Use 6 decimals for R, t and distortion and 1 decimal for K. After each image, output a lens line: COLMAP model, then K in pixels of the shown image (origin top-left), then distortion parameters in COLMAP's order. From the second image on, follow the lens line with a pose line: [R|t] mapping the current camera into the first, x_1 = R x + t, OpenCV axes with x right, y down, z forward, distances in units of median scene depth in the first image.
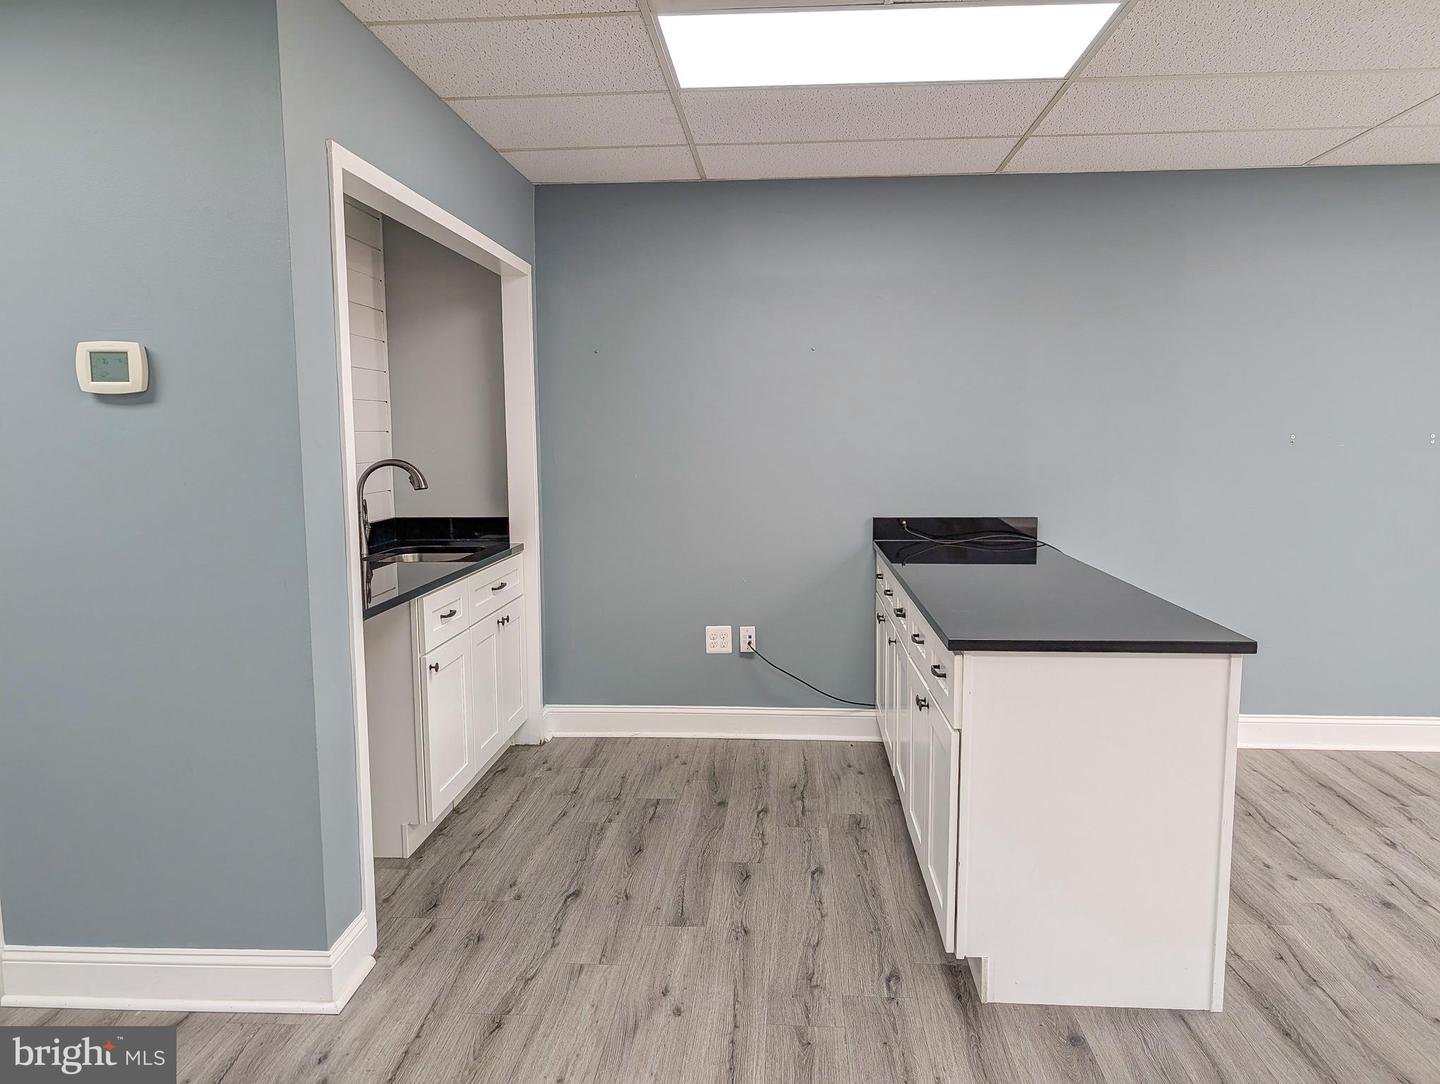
lens RADIAL K [[1048.3, 0, 716.6], [0, 1048.3, 548.7], [0, 0, 1]] dist [0.035792, -0.019938]
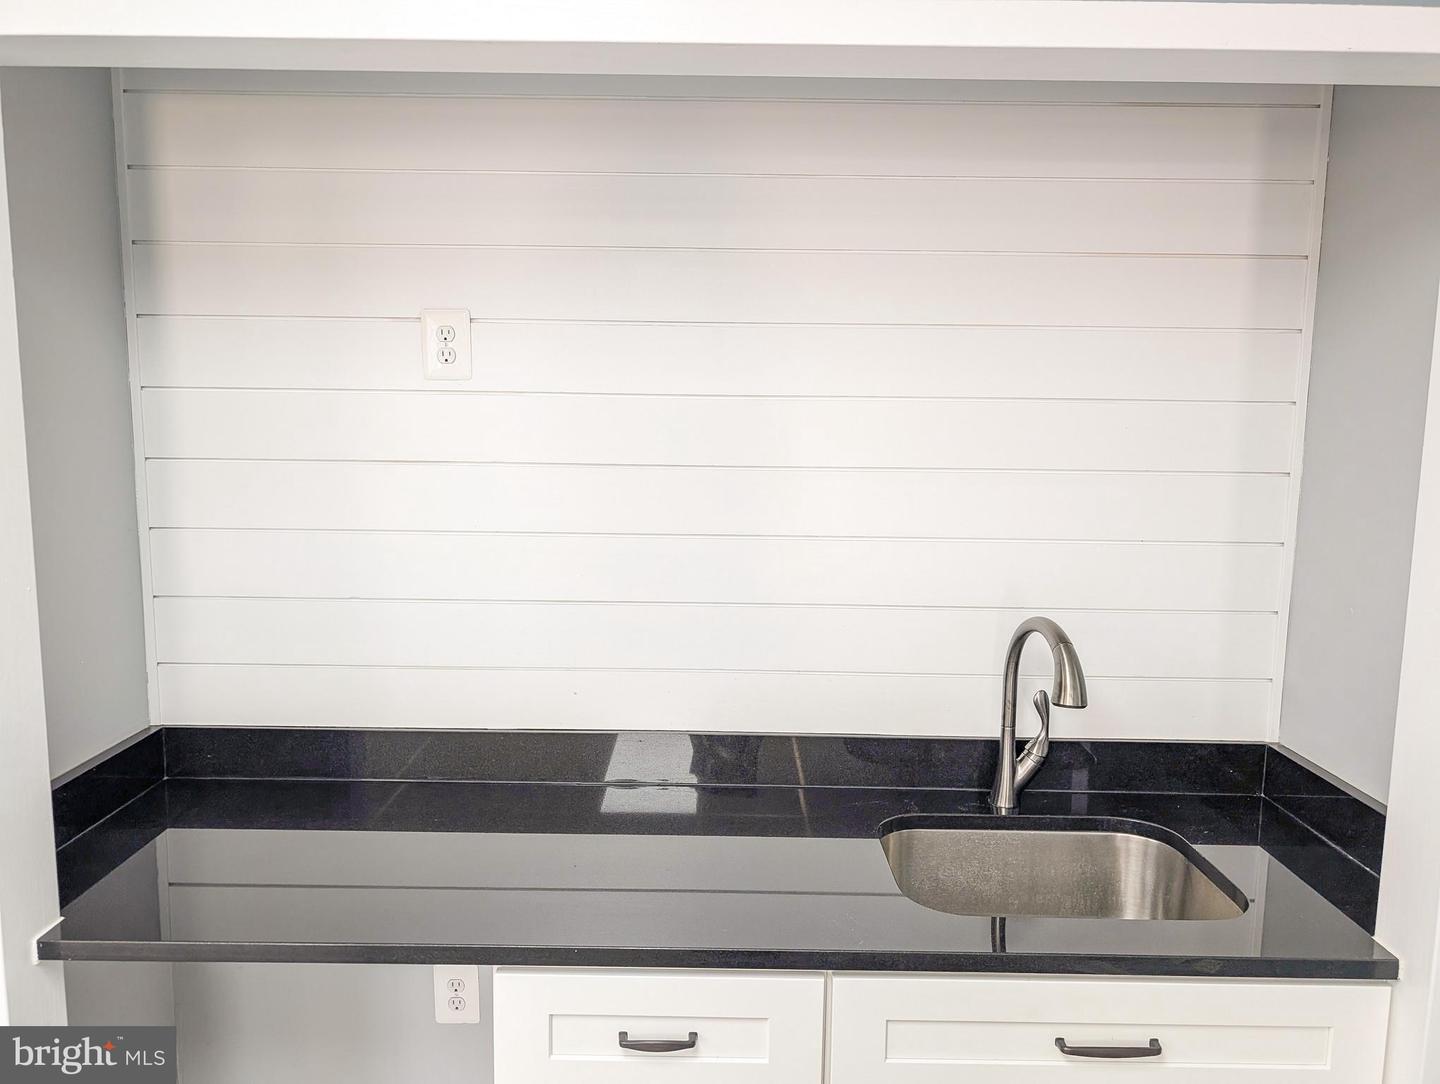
lens RADIAL K [[1048.3, 0, 716.6], [0, 1048.3, 548.7], [0, 0, 1]] dist [0.035792, -0.019938]
pose [[0.072866, 0.127621, -0.989143, 0.123517], [-0.123699, 0.985278, 0.118010, -0.175506], [0.989641, 0.113757, 0.087579, 0.988159]]
